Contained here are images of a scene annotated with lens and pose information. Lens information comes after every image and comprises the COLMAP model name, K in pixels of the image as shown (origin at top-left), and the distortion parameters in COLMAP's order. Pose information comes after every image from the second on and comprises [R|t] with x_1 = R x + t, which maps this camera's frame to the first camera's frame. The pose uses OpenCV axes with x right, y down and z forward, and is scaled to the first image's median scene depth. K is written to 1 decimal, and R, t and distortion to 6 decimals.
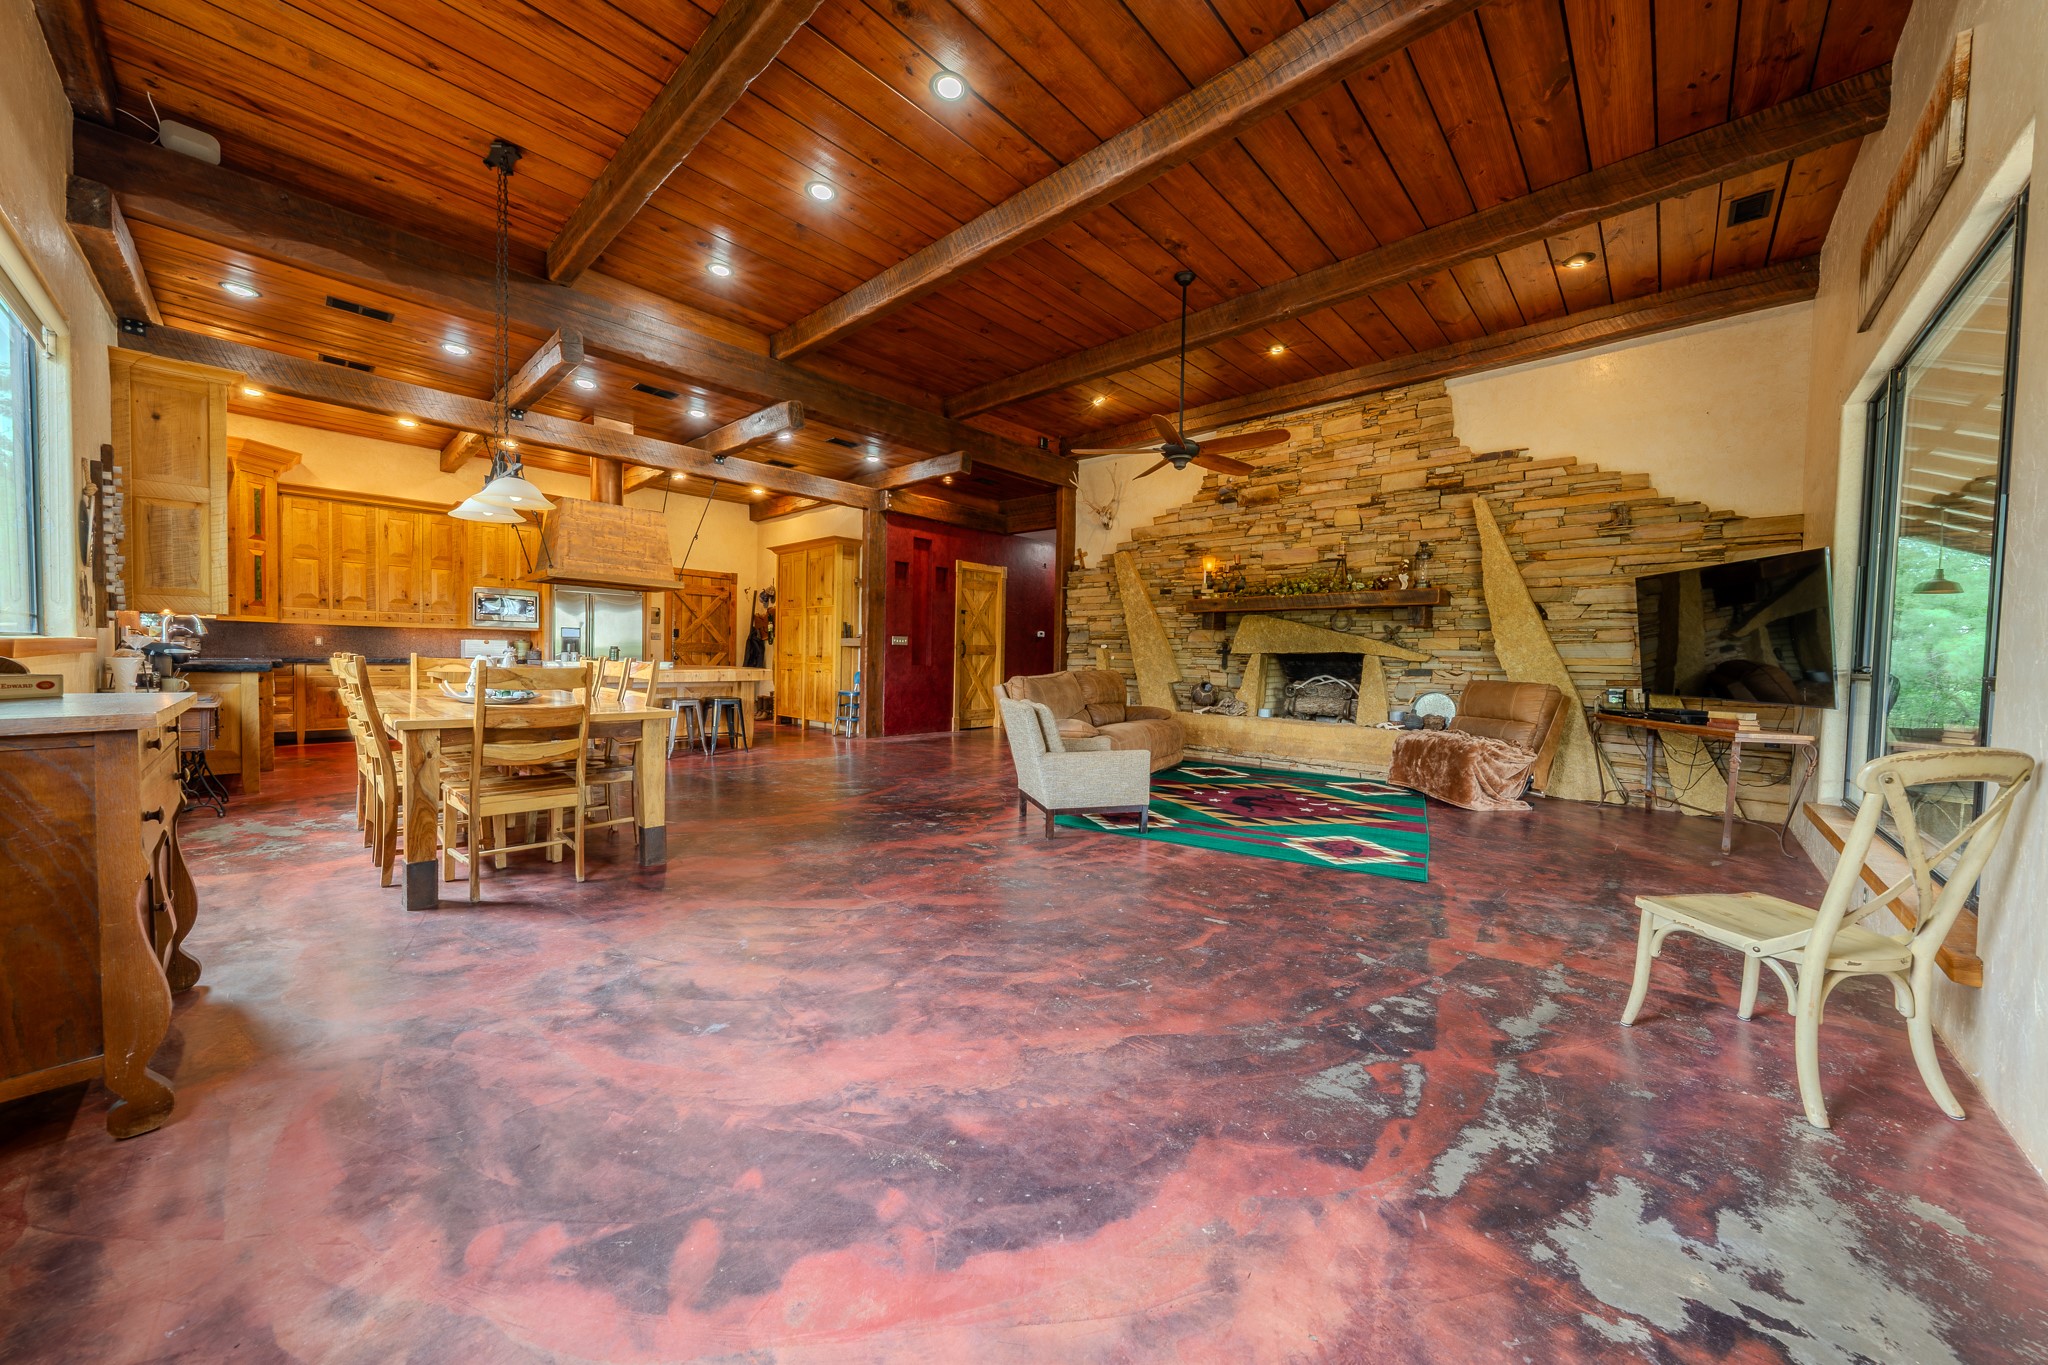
lens RADIAL K [[699.6, 0, 1026.6], [0, 699.6, 676.2], [0, 0, 1]] dist [-0.005721, -0.000270]
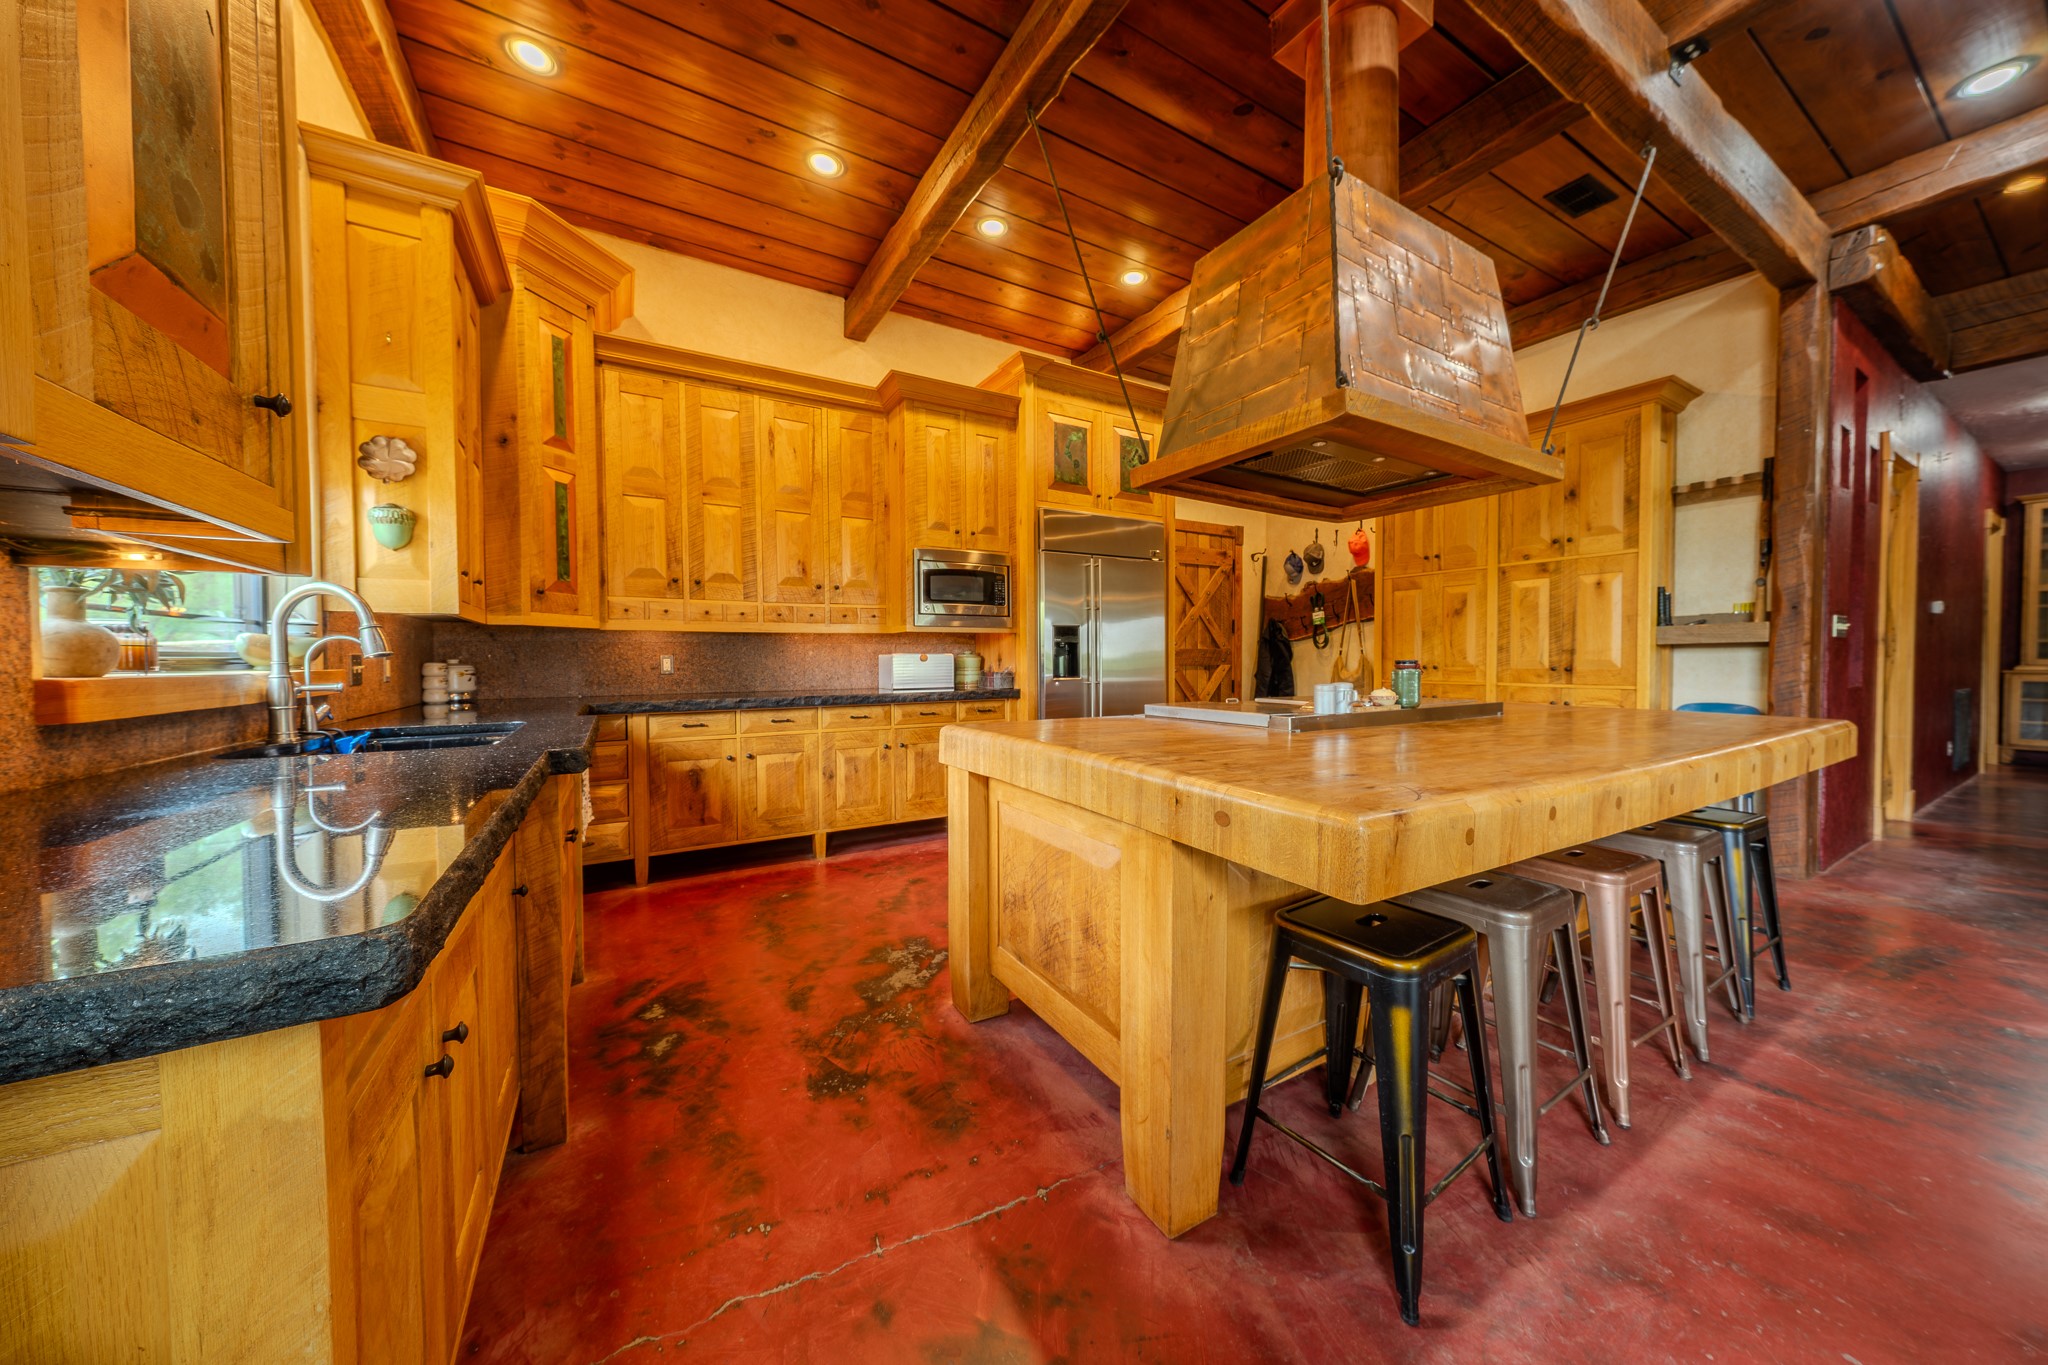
lens RADIAL K [[699.6, 0, 1033.5], [0, 699.6, 676.4], [0, 0, 1]] dist [-0.005721, -0.000270]
pose [[0.957099, -0.019694, -0.289091, -0.822597], [0.018501, 0.999805, -0.006861, -0.044682], [0.289170, 0.001218, 0.957277, 0.788260]]
